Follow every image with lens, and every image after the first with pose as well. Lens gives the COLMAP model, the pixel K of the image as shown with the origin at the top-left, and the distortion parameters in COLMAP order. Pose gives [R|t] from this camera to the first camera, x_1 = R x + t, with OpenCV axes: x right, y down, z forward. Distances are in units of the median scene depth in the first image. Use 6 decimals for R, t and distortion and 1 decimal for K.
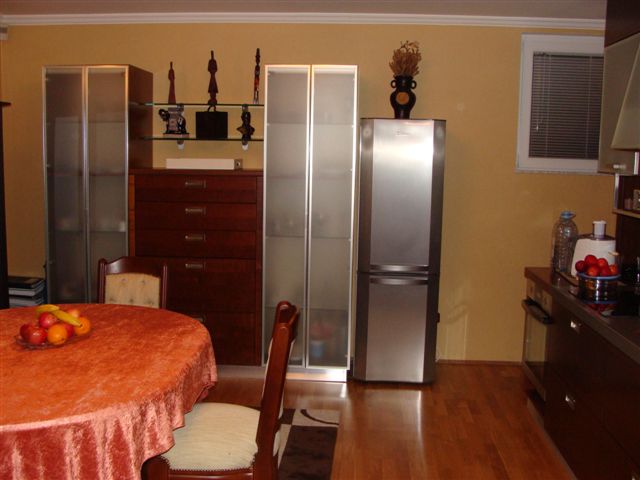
lens RADIAL K [[701.4, 0, 303.9], [0, 701.4, 240.6], [0, 0, 1]] dist [-0.191351, 0.184423]
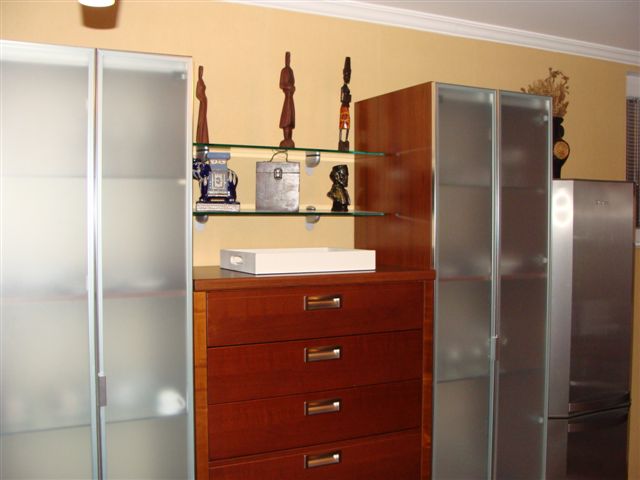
lens RADIAL K [[704.5, 0, 320.0], [0, 704.5, 240.0], [0, 0, 1]] dist [-0.195228, 0.203670]
pose [[0.864819, -0.035925, 0.500798, -0.513165], [0.086283, 0.993232, -0.077749, -0.106499], [-0.494615, 0.110449, 0.862065, 0.689647]]
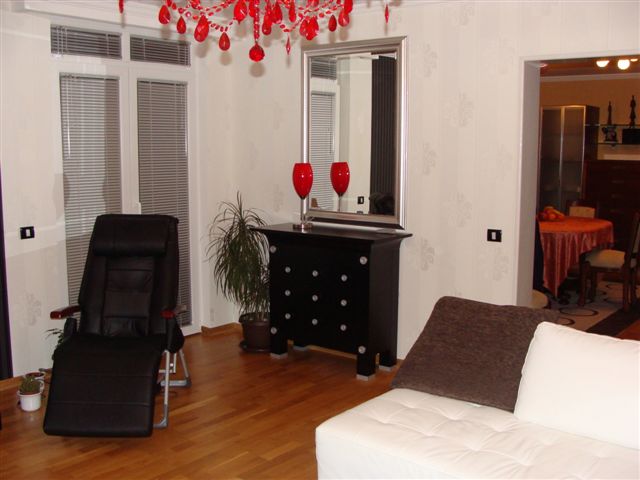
lens RADIAL K [[704.5, 0, 320.0], [0, 704.5, 240.0], [0, 0, 1]] dist [-0.195228, 0.203670]
pose [[0.816971, 0.064836, -0.573022, 0.317912], [-0.066994, 0.997602, 0.017361, 0.170033], [0.572774, 0.024206, 0.819356, -1.218006]]
